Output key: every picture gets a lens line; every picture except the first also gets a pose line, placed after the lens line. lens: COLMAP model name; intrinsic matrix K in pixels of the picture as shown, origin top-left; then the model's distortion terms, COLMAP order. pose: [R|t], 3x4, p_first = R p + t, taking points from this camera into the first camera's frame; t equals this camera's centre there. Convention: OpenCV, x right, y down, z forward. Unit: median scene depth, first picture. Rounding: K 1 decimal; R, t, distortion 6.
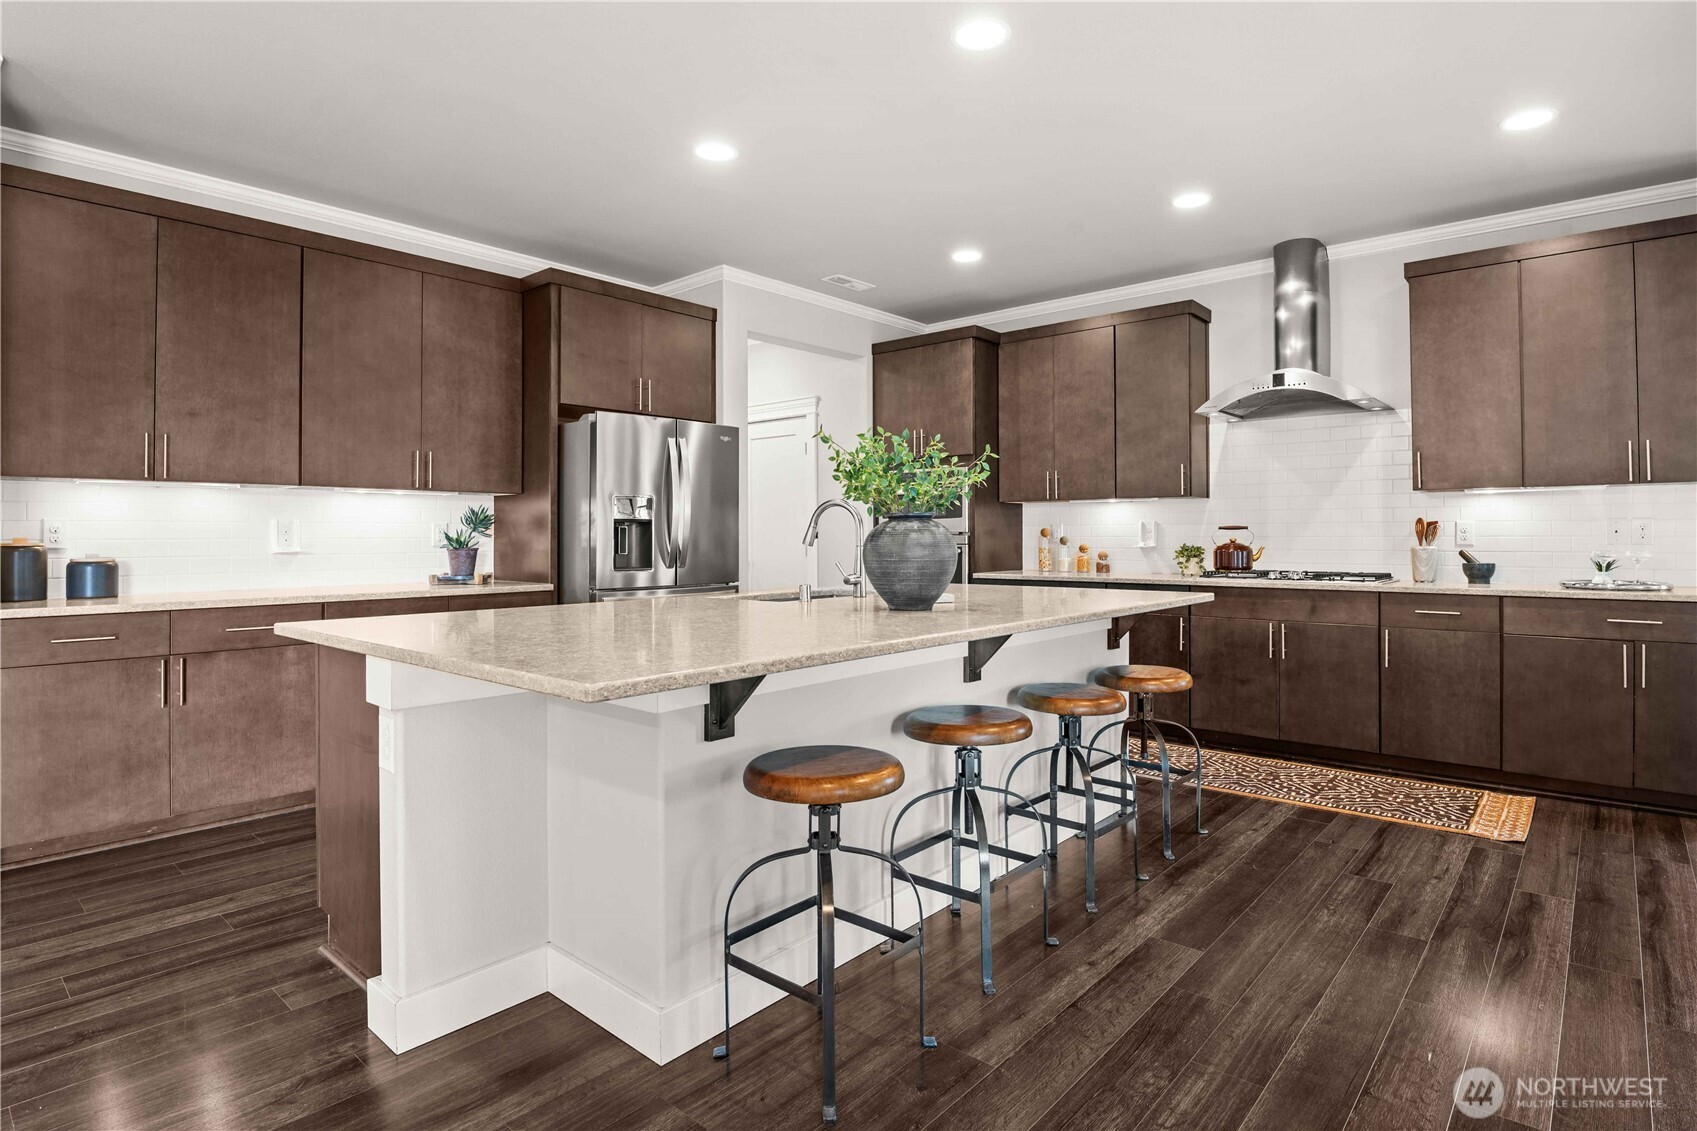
lens RADIAL K [[863.7, 0, 855.3], [0, 863.7, 531.6], [0, 0, 1]] dist [-0.031102, -0.000419]
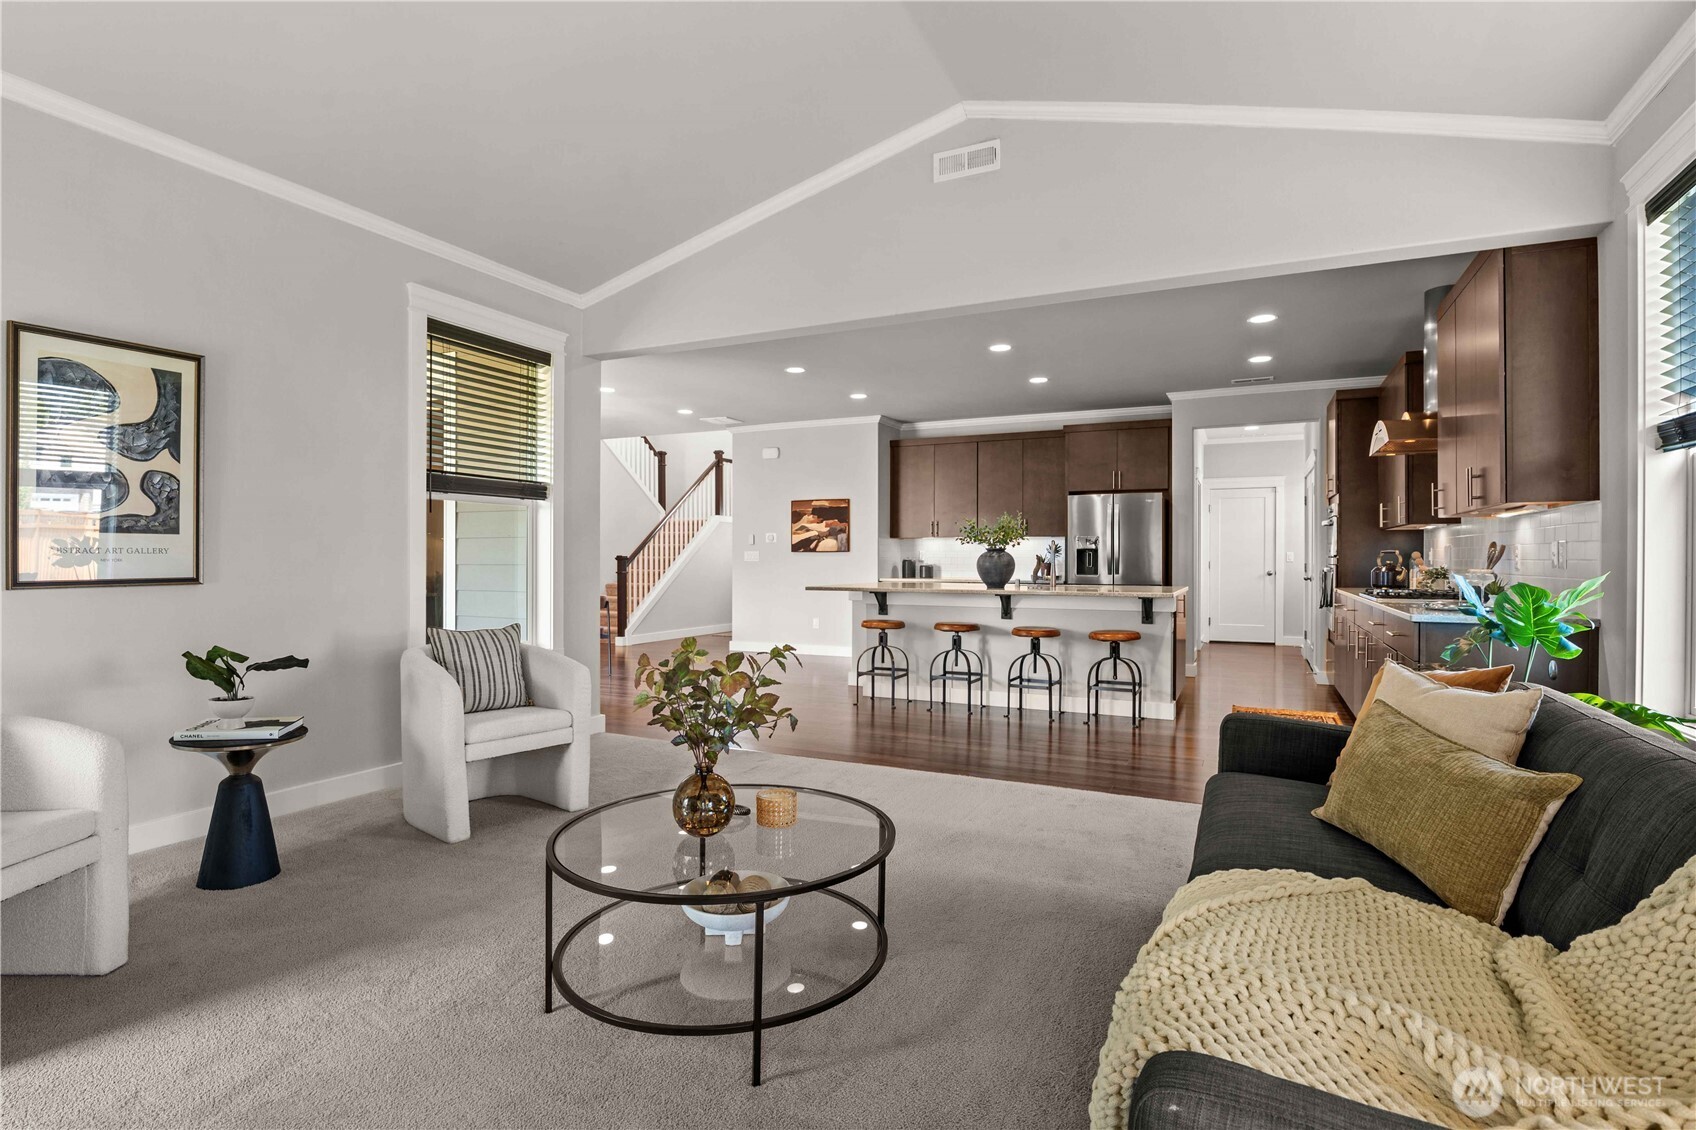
lens RADIAL K [[845.8, 0, 851.3], [0, 845.8, 571.5], [0, 0, 1]] dist [-0.018728, -0.000621]
pose [[0.260267, 0.018085, -0.965367, 1.371981], [0.001728, 0.999814, 0.019196, -0.001215], [0.965535, -0.006665, 0.260188, -0.015794]]
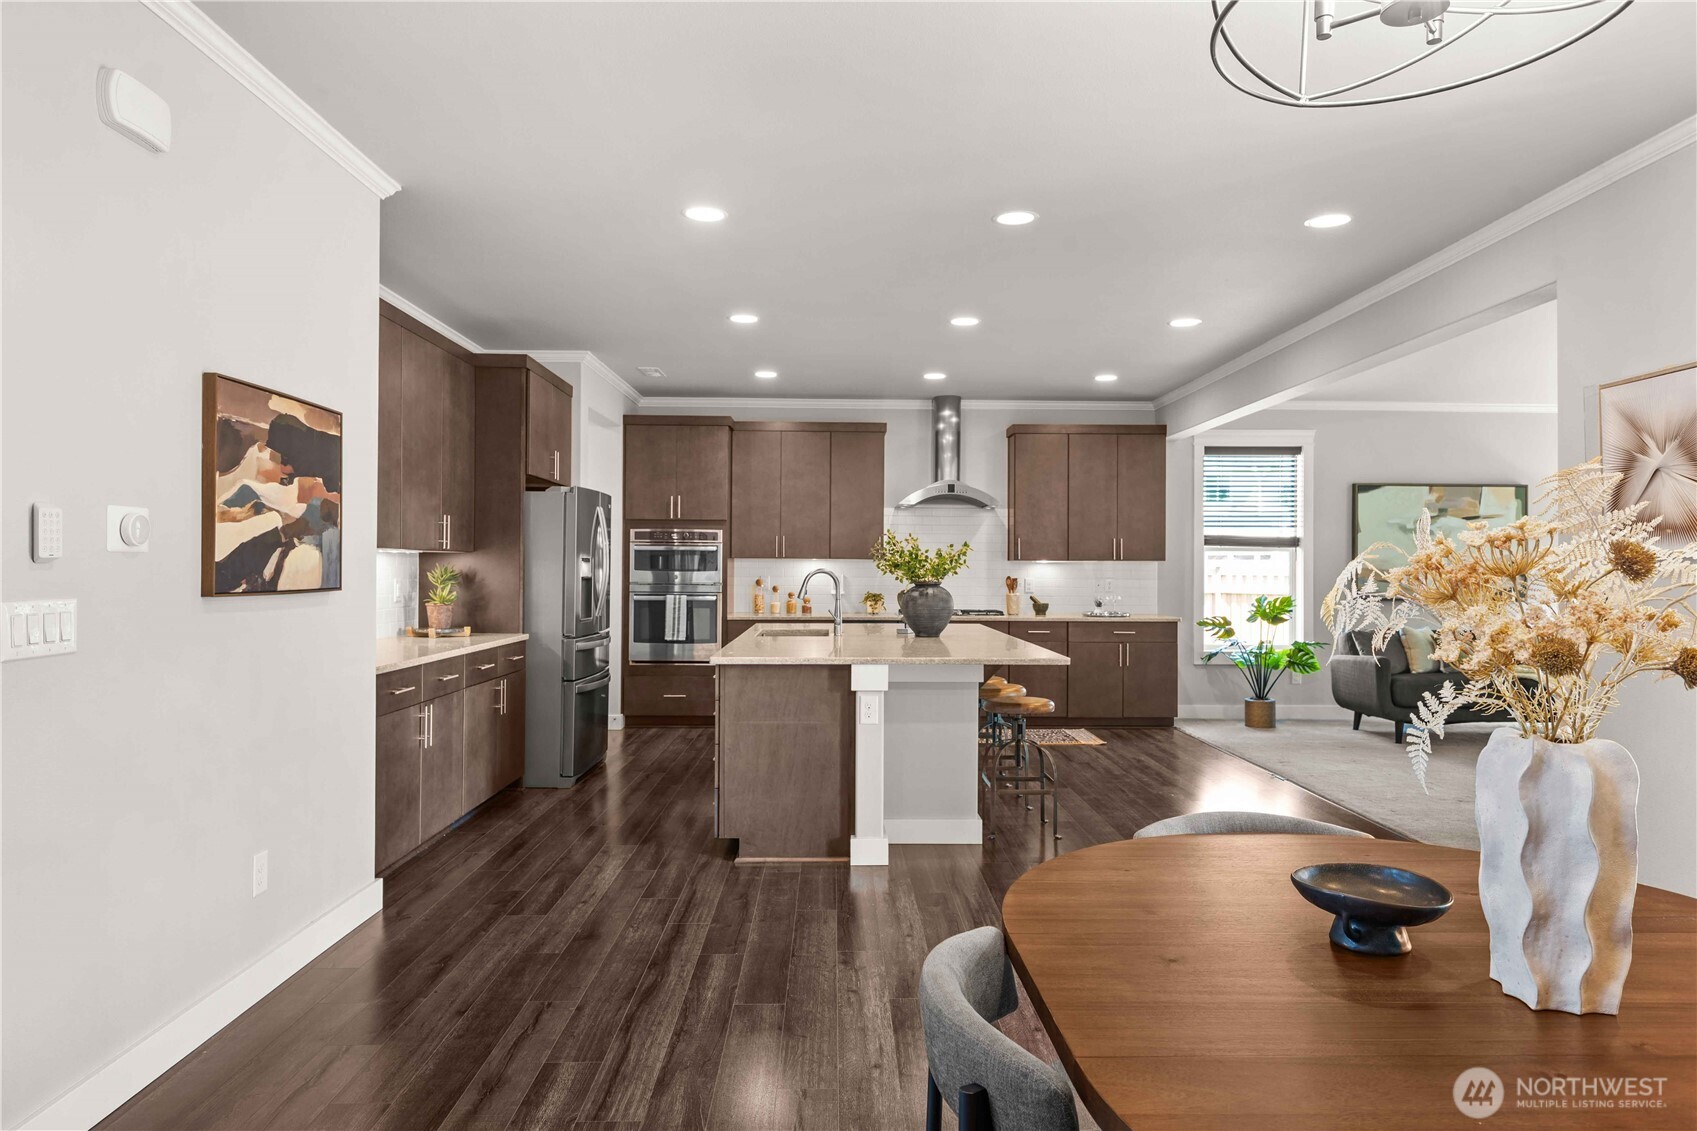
lens RADIAL K [[1042.9, 0, 848.5], [0, 1042.9, 565.5], [0, 0, 1]] dist [0.018591, -0.000631]
pose [[0.748036, 0.008643, 0.663602, -0.914264], [-0.011163, 0.999938, -0.000440, -0.032198], [-0.663564, -0.007079, 0.748086, -0.310213]]
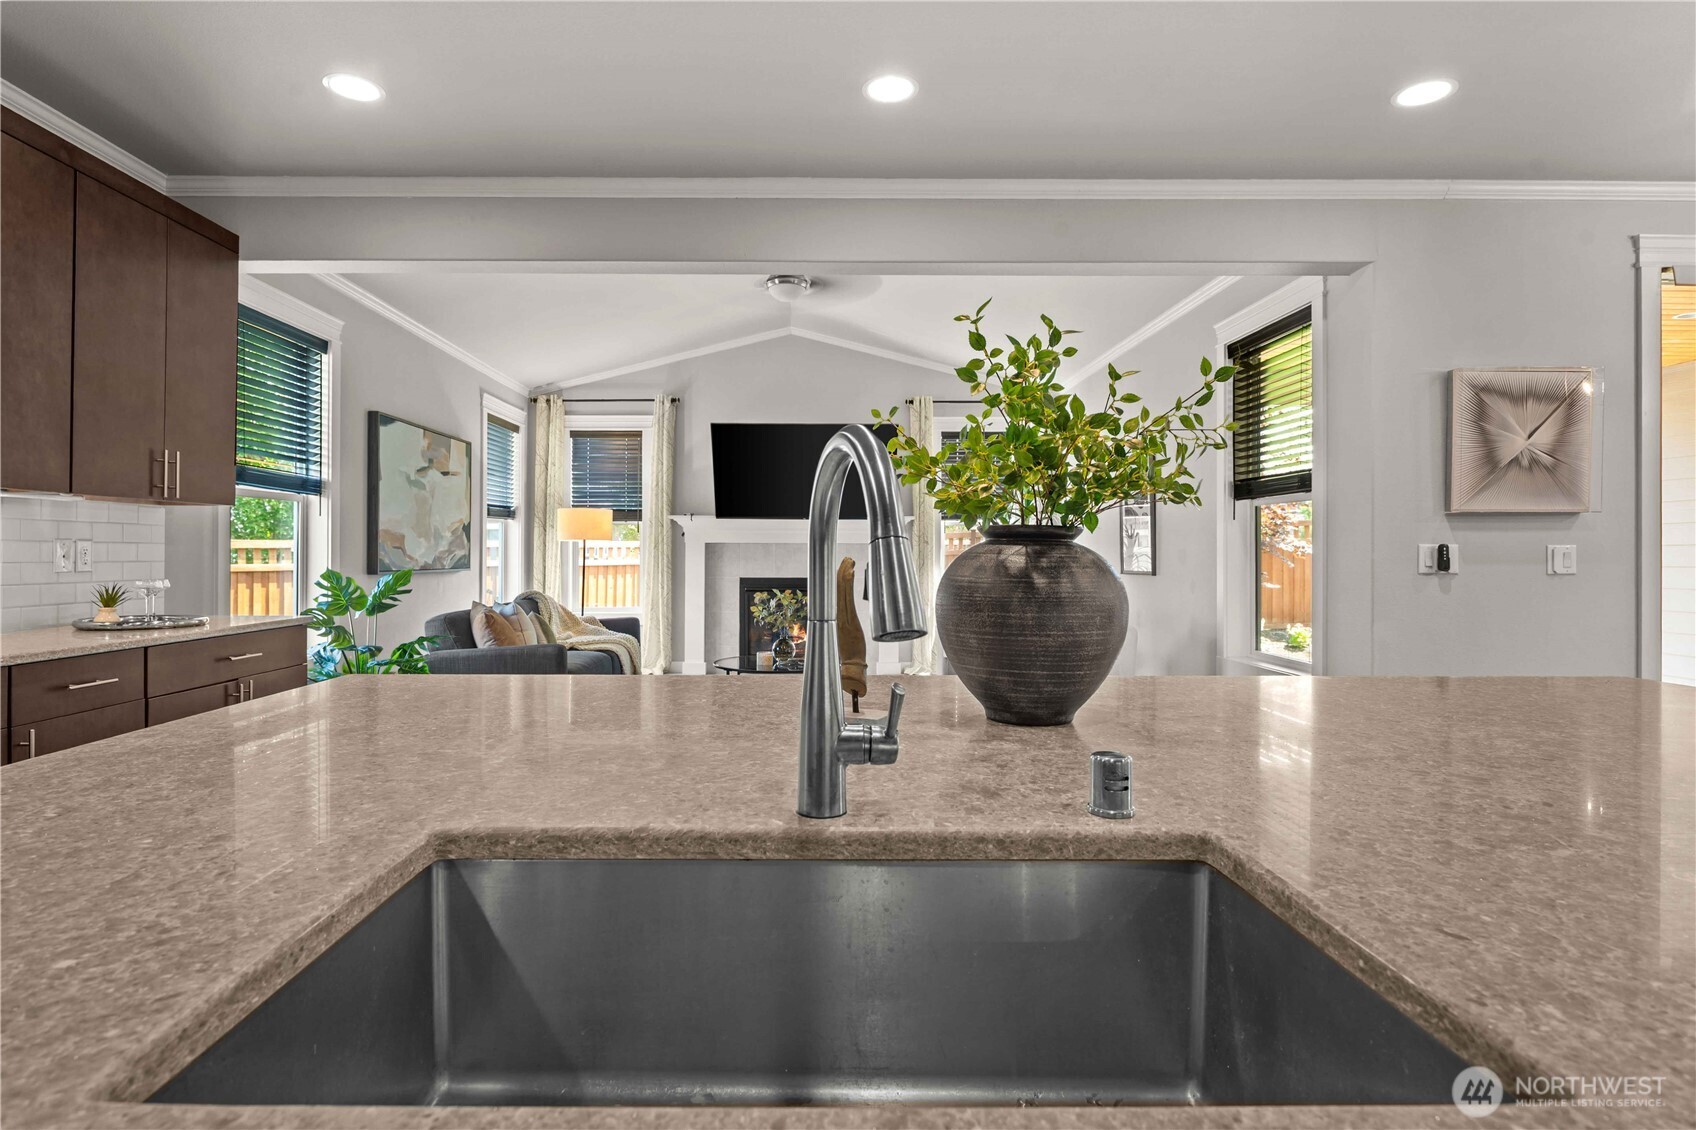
lens RADIAL K [[888.9, 0, 820.9], [0, 888.9, 552.2], [0, 0, 1]] dist [0.000987, 0.000028]
pose [[-0.654888, 0.003923, 0.755716, -0.155341], [-0.004600, 0.999947, -0.009178, 0.000092], [-0.755712, -0.009487, -0.654836, 0.898605]]
